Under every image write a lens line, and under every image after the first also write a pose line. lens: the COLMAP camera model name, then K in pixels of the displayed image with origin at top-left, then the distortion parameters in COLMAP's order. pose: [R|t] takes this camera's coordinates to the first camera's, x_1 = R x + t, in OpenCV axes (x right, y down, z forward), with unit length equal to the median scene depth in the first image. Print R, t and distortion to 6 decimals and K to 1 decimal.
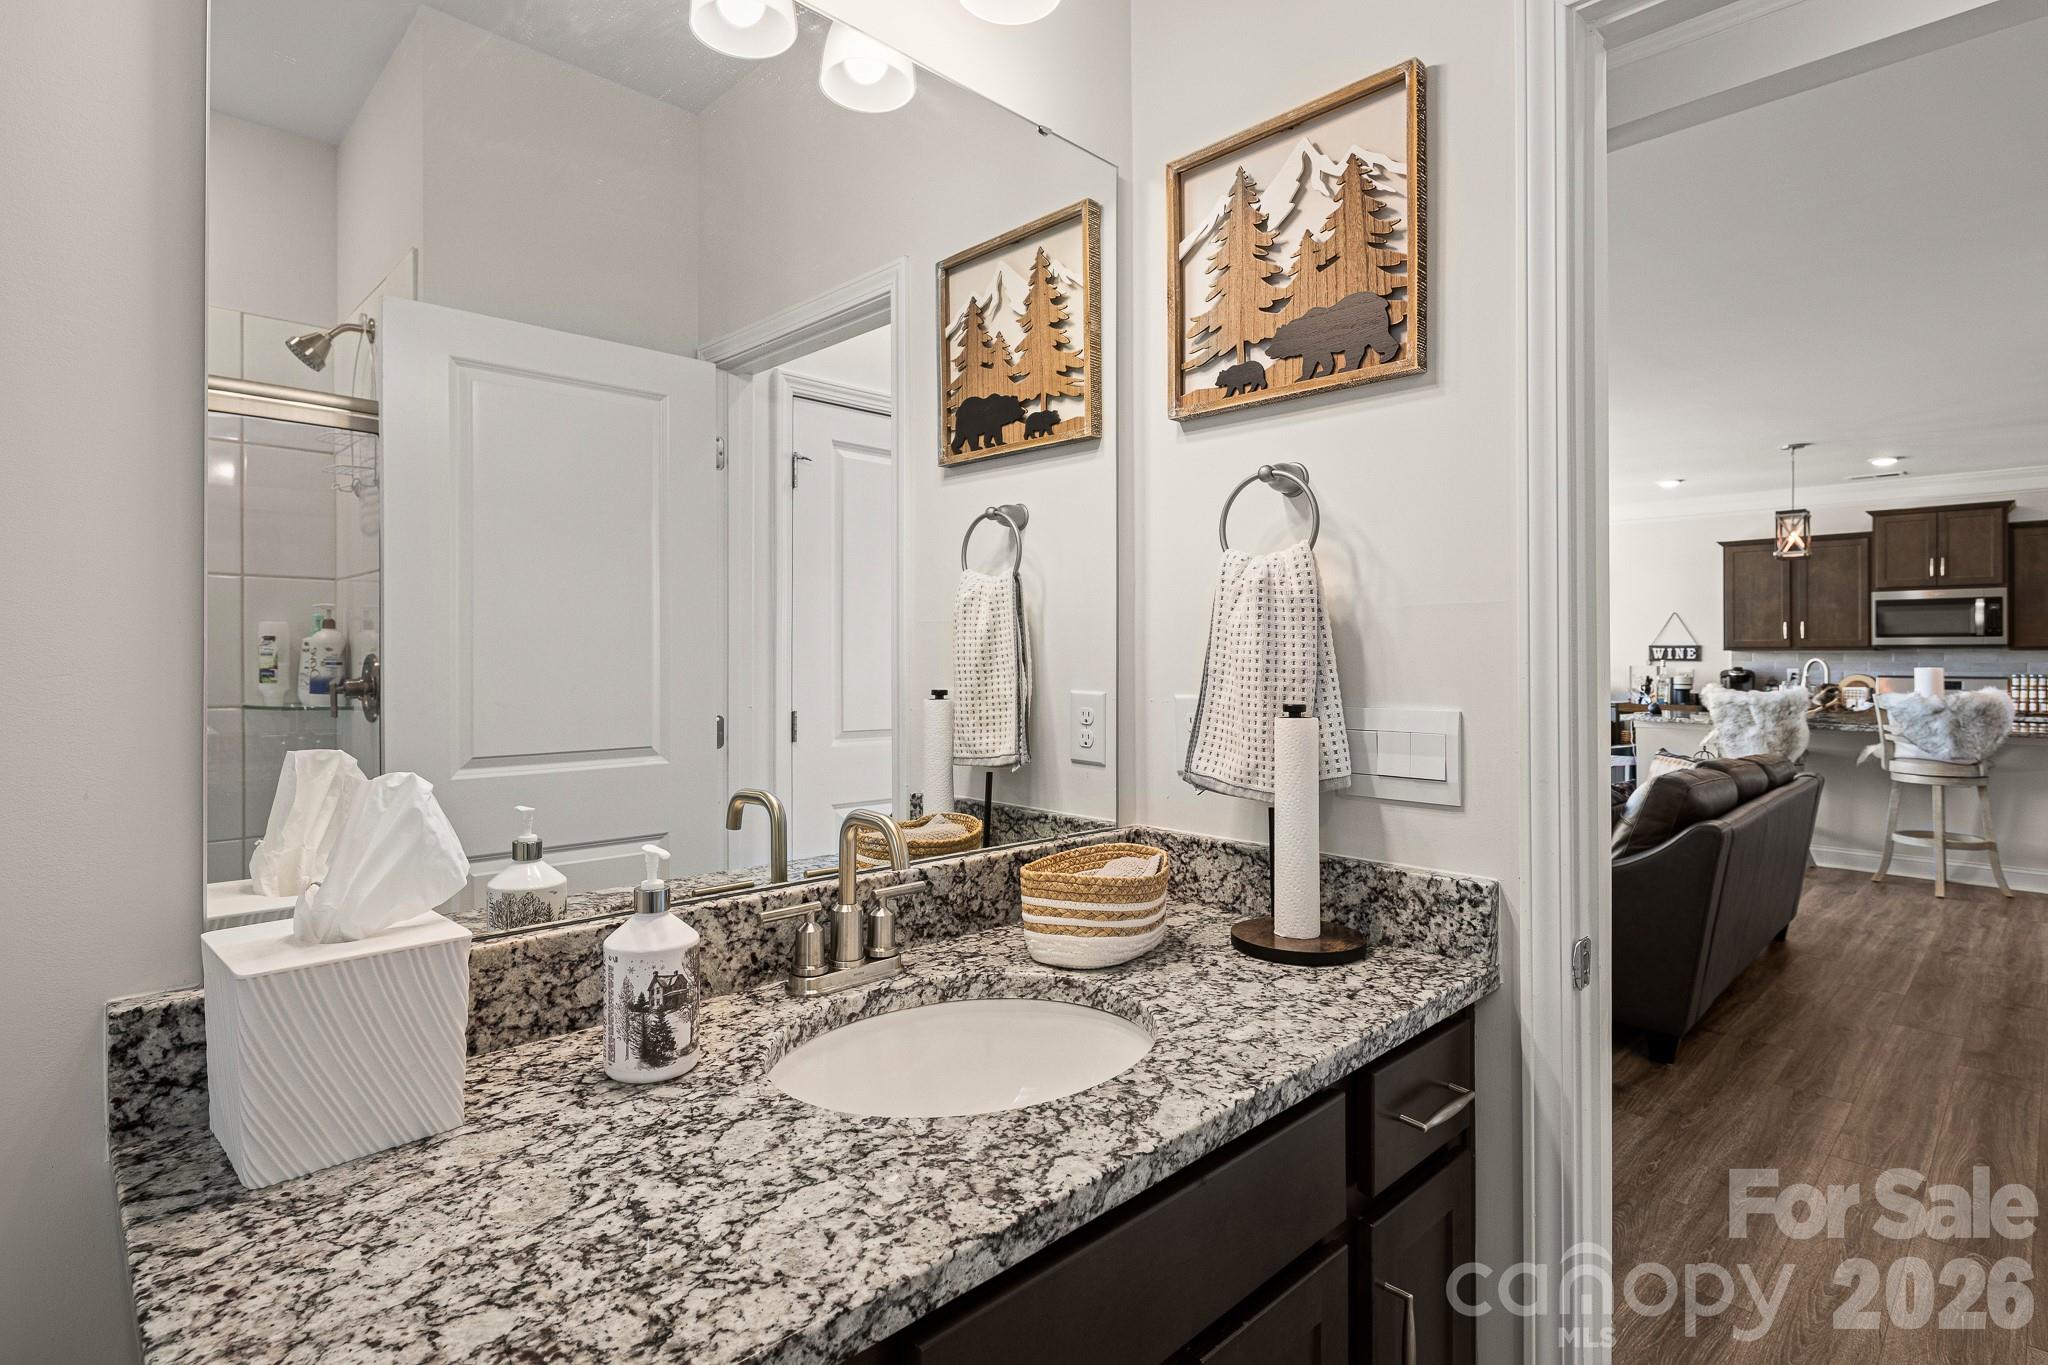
lens RADIAL K [[1029.8, 0, 996.9], [0, 1029.8, 652.9], [0, 0, 1]] dist [-0.000251, -0.001633]
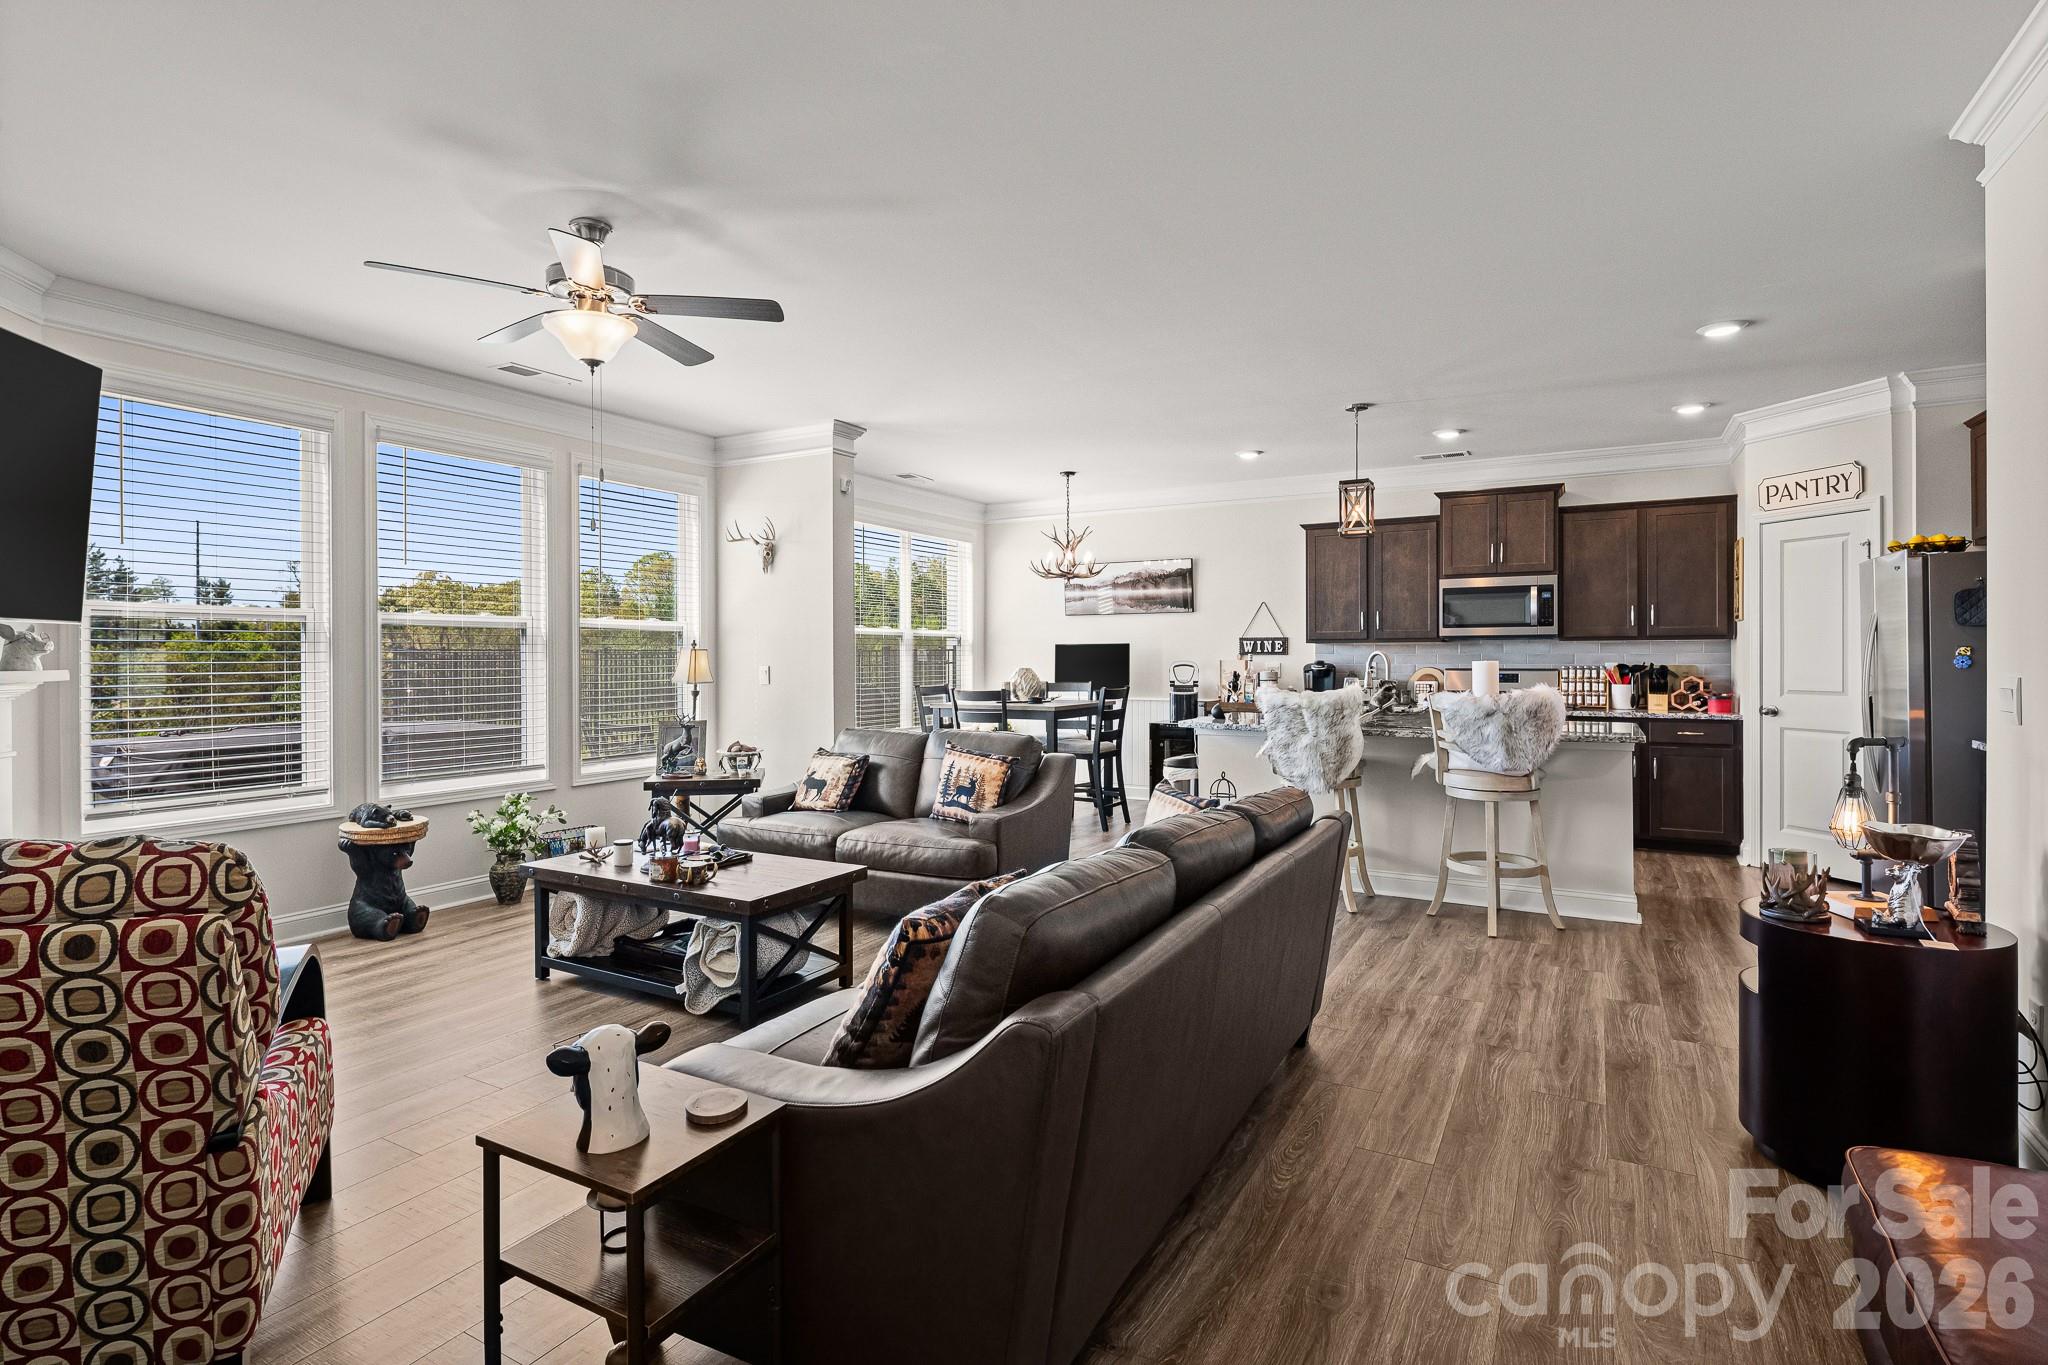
lens RADIAL K [[1012.4, 0, 1006.9], [0, 1012.4, 663.0], [0, 0, 1]] dist [0.001971, -0.000933]
pose [[0.960950, -0.010506, 0.276523, 0.251792], [0.006846, 0.999876, 0.014198, 0.001241], [-0.276638, -0.011750, 0.960902, 0.258337]]
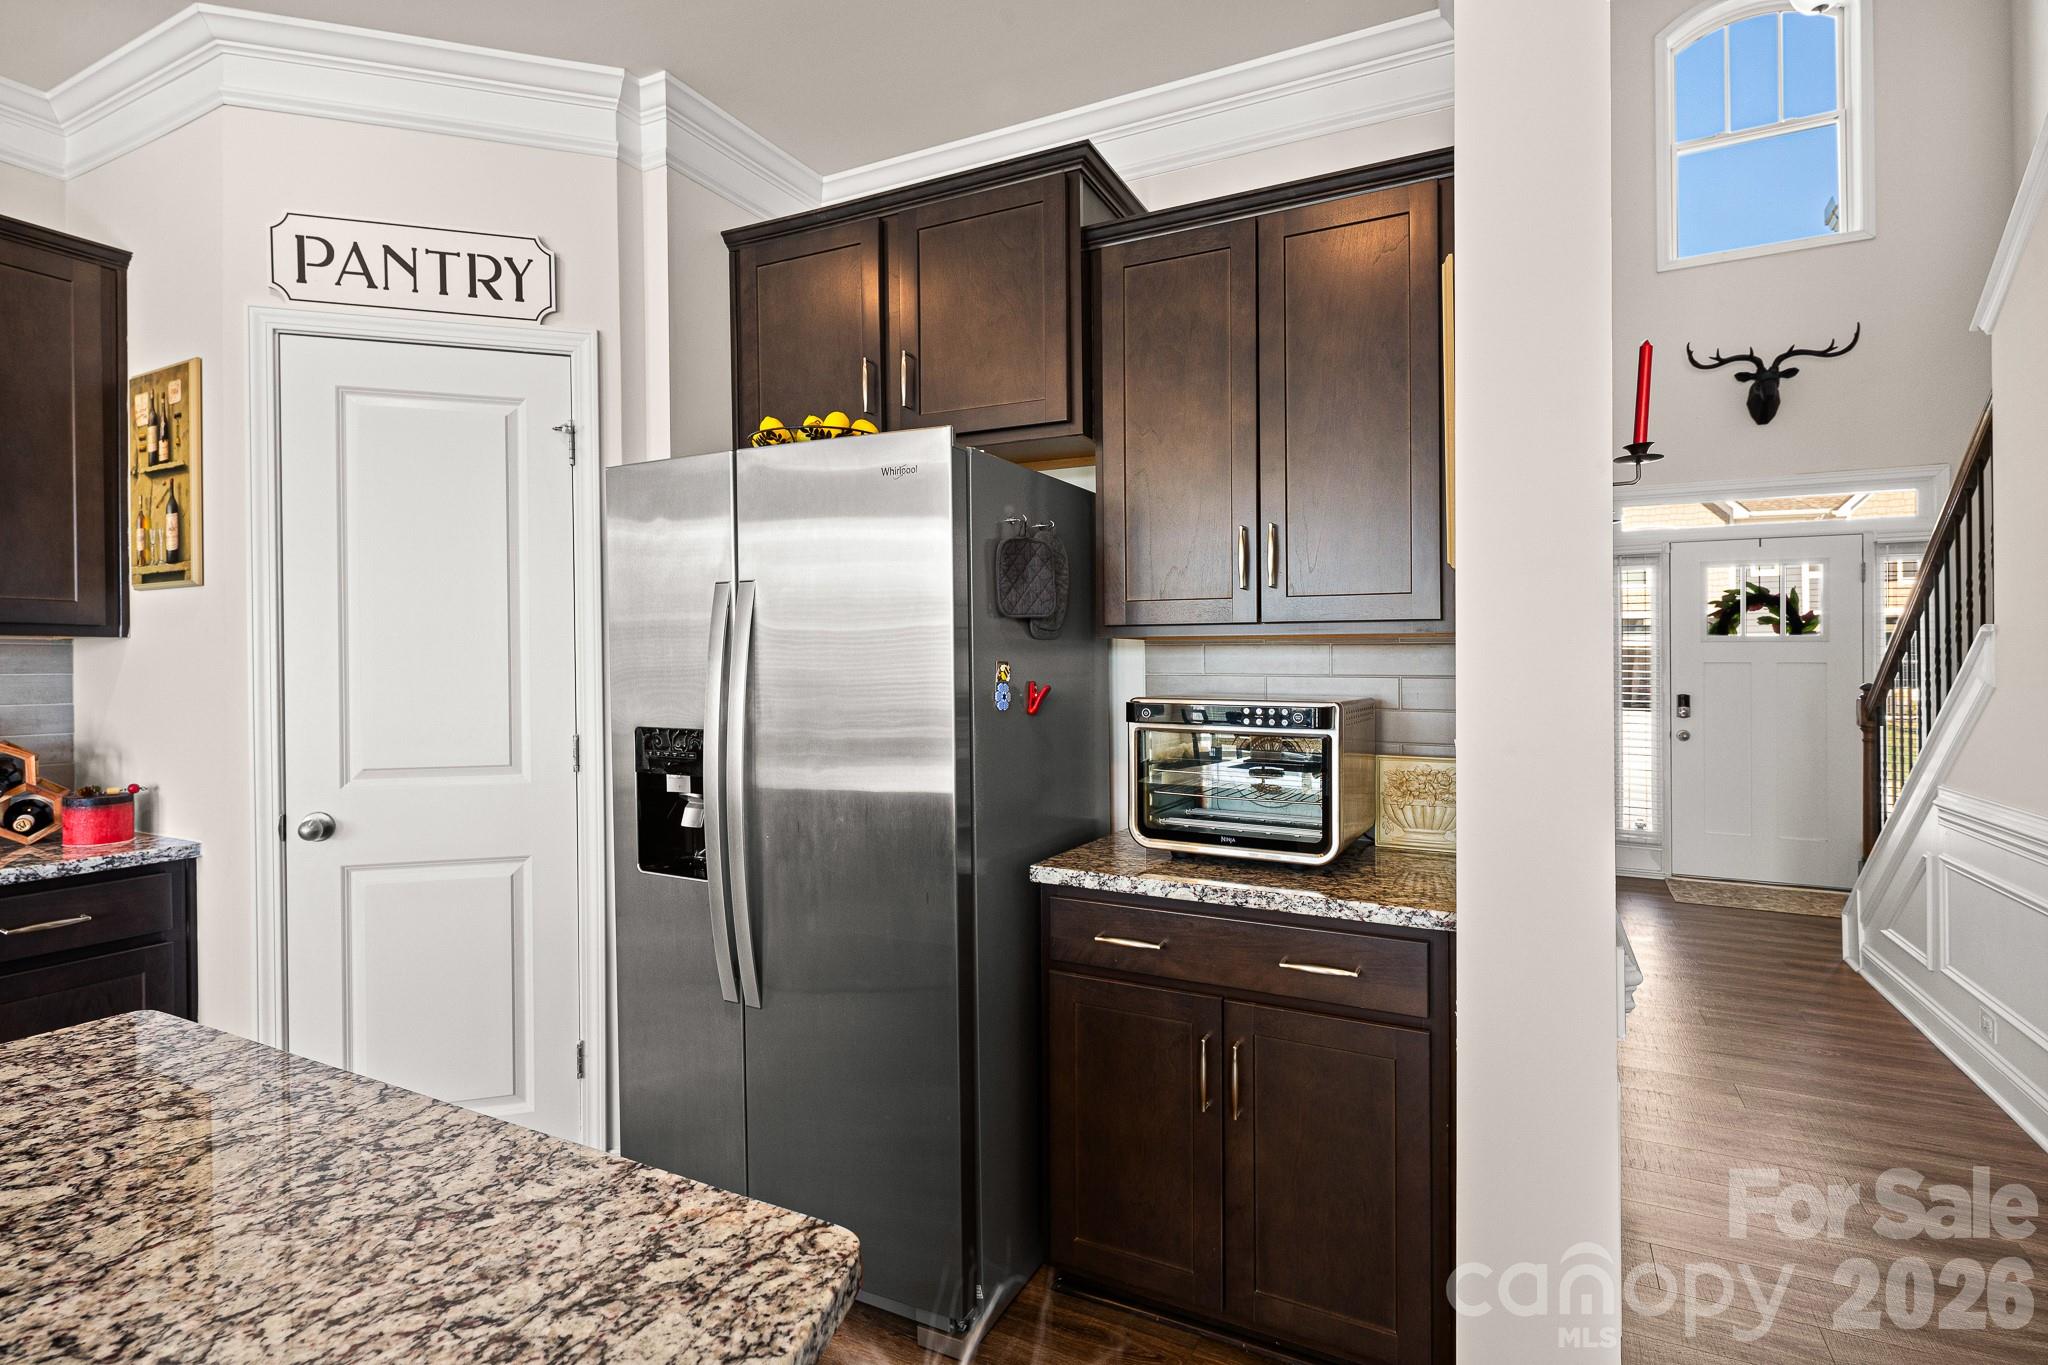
lens RADIAL K [[1012.4, 0, 1006.9], [0, 1012.4, 663.0], [0, 0, 1]] dist [0.001971, -0.000933]
pose [[-0.324681, 0.001186, 0.945823, 0.604395], [-0.004436, 0.999986, -0.002776, 0.004580], [-0.945813, -0.005097, -0.324671, 0.657433]]
